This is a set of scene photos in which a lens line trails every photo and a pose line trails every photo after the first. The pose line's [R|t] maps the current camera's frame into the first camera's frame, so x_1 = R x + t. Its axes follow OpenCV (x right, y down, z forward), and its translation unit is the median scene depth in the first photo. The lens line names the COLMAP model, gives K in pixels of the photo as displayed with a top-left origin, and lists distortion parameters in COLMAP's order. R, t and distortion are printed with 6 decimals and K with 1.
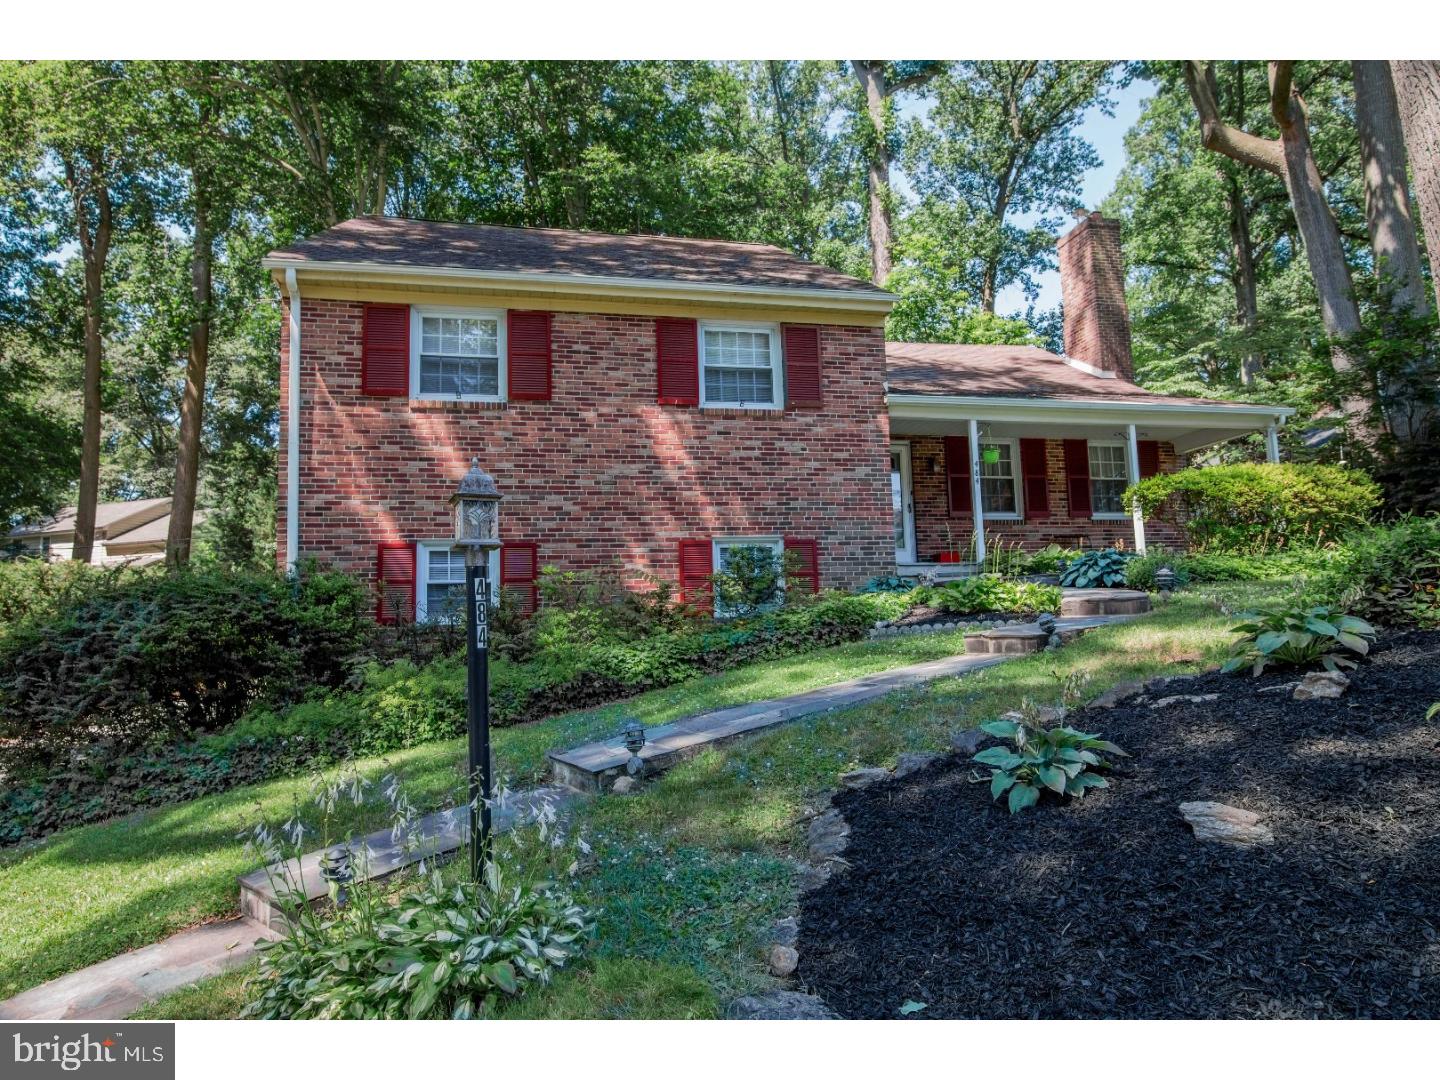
lens RADIAL K [[853.1, 0, 720.0], [0, 853.1, 541.2], [0, 0, 1]] dist [-0.007016, -0.000228]
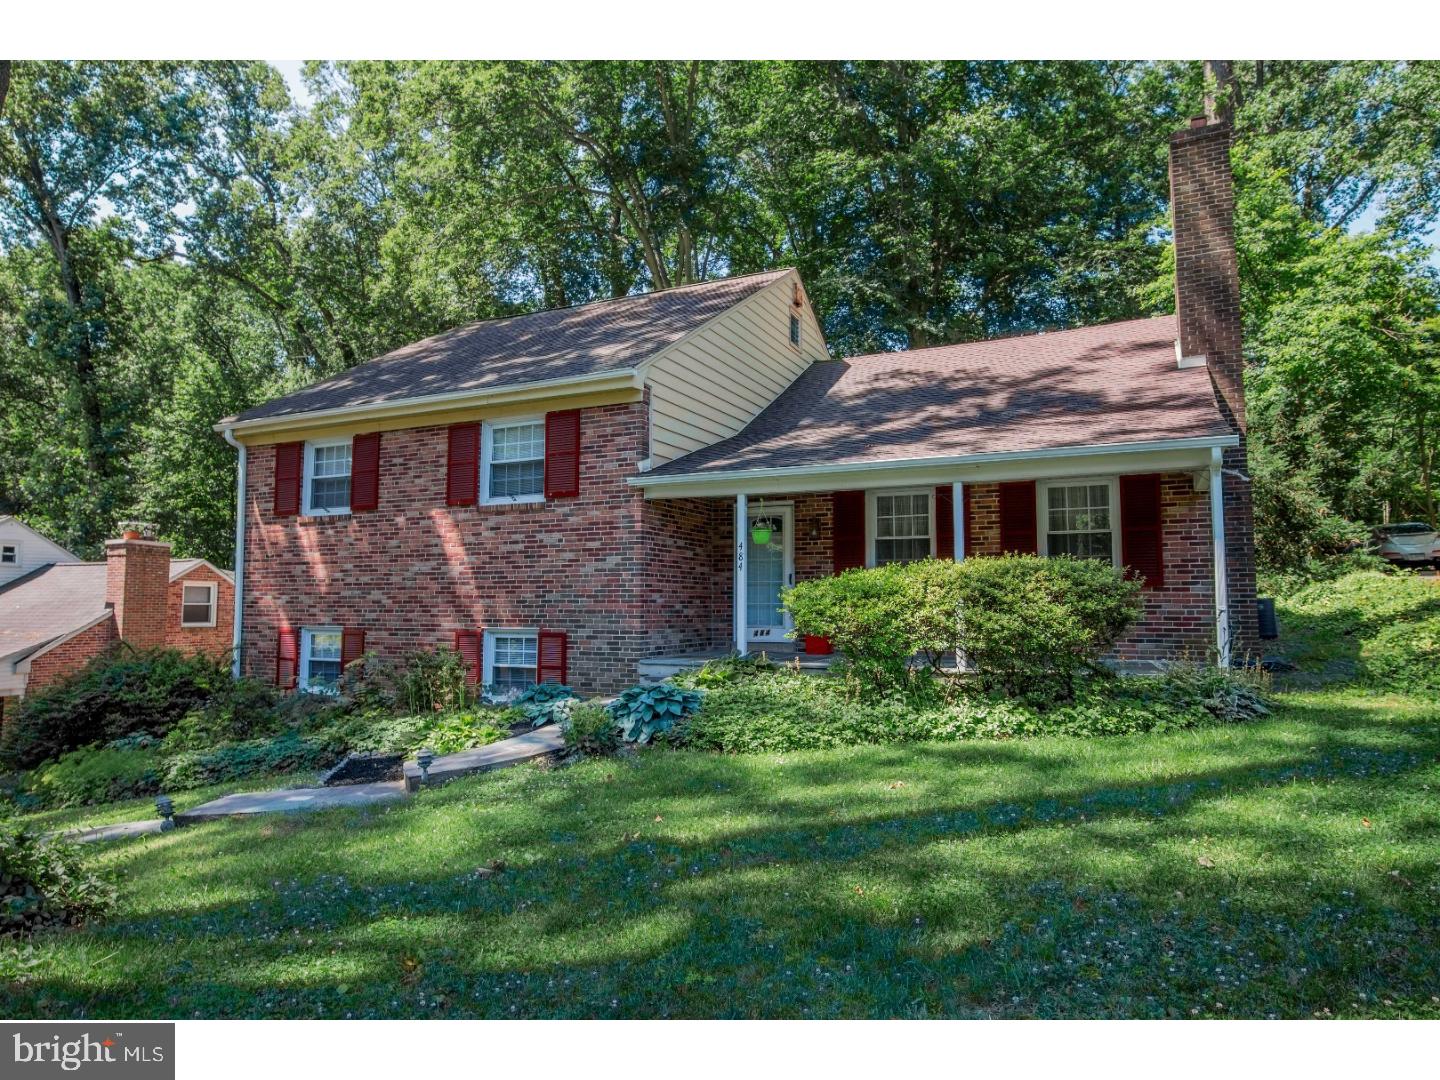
lens RADIAL K [[886.6, 0, 719.8], [0, 886.6, 539.8], [0, 0, 1]] dist [0.001184, 0.000131]
pose [[0.789993, -0.018095, -0.612849, 0.905124], [0.039571, 0.998985, 0.021513, -0.127471], [0.611837, -0.041246, 0.789907, 0.312296]]
